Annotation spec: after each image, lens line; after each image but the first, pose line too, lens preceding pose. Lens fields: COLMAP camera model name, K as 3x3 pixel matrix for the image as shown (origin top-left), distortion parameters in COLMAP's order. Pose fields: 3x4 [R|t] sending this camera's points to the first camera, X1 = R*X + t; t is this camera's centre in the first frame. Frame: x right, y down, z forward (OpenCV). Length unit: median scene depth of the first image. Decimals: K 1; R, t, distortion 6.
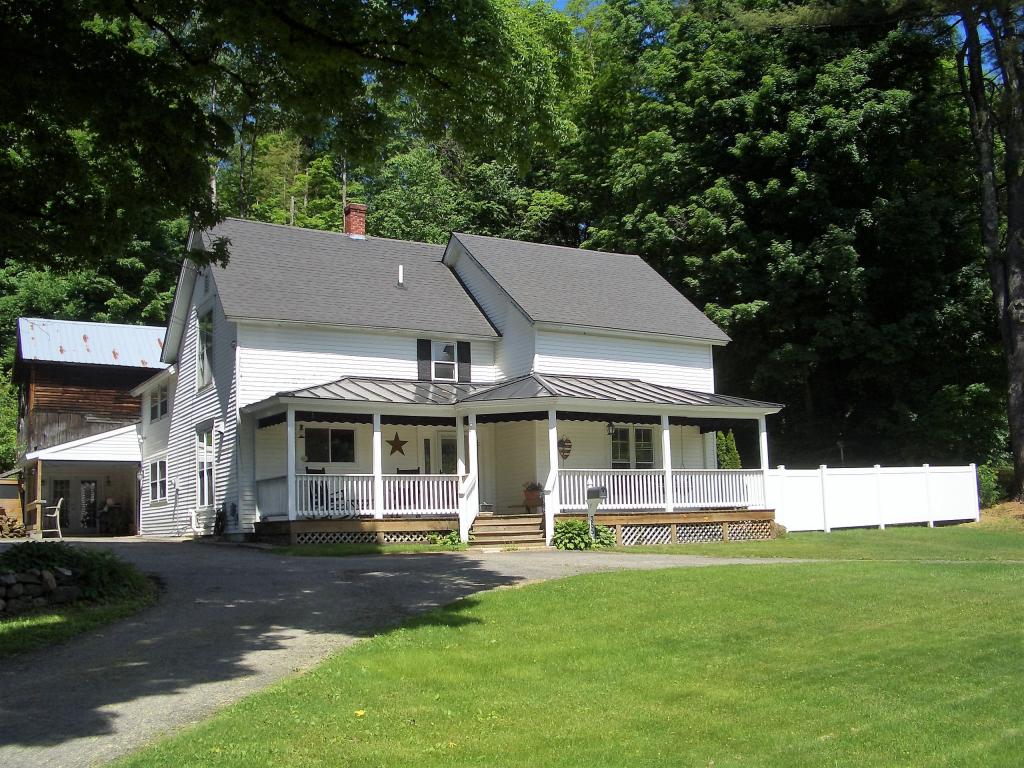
lens RADIAL K [[1073.4, 0, 512.0], [0, 1073.4, 384.0], [0, 0, 1]] dist [-0.201312, 0.145597]
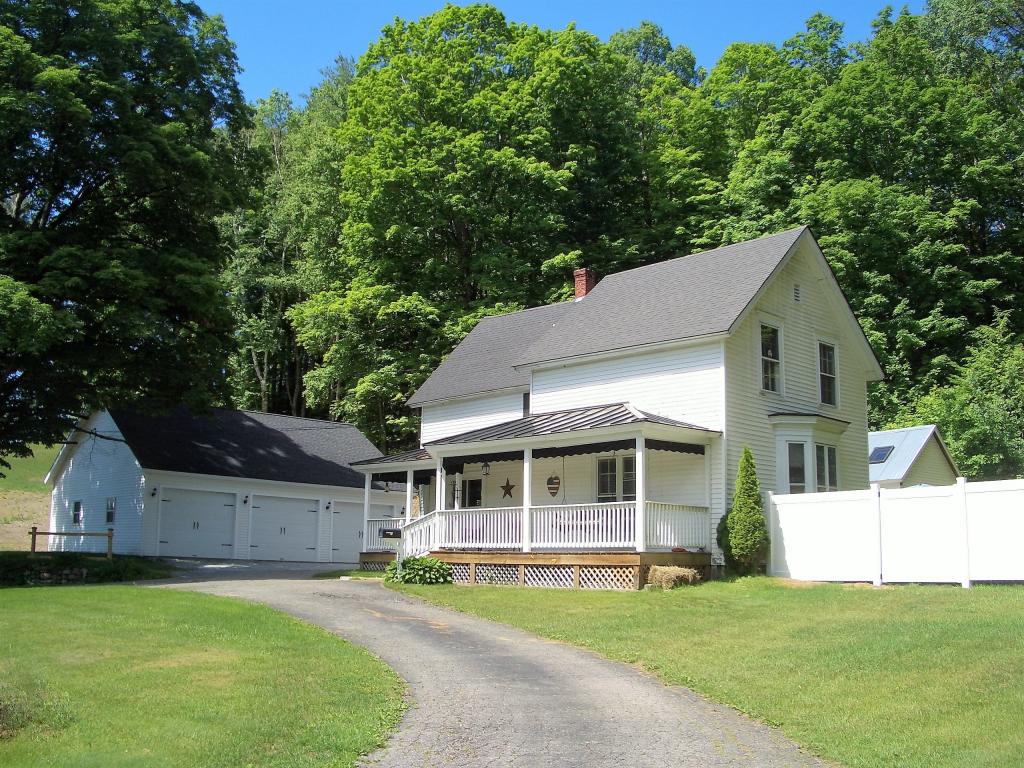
lens RADIAL K [[1063.8, 0, 512.0], [0, 1063.8, 384.0], [0, 0, 1]] dist [-0.192845, 0.124509]
pose [[0.209854, -0.133306, -0.968602, 0.995526], [0.115892, 0.987069, -0.110739, 0.070555], [0.970840, -0.089015, 0.222590, 0.738806]]
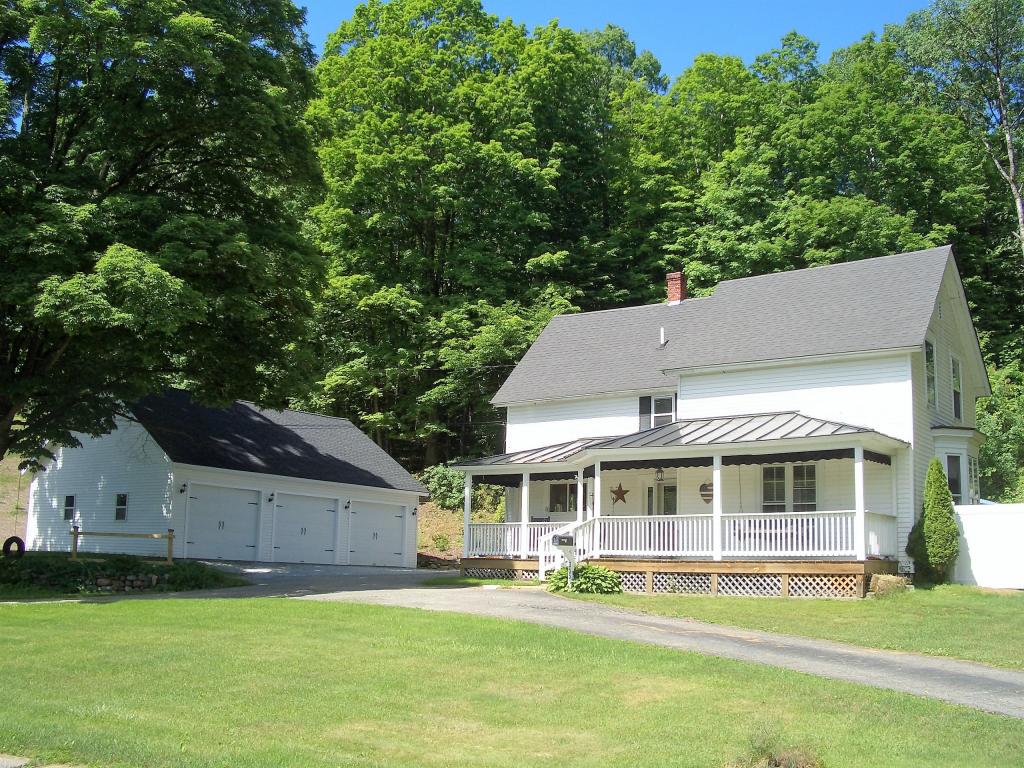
lens RADIAL K [[1073.4, 0, 512.0], [0, 1073.4, 384.0], [0, 0, 1]] dist [-0.201312, 0.145597]
pose [[0.373009, -0.120465, -0.919974, 0.881190], [0.095430, 0.991258, -0.091106, 0.032728], [0.922907, -0.053810, 0.381244, 0.459334]]
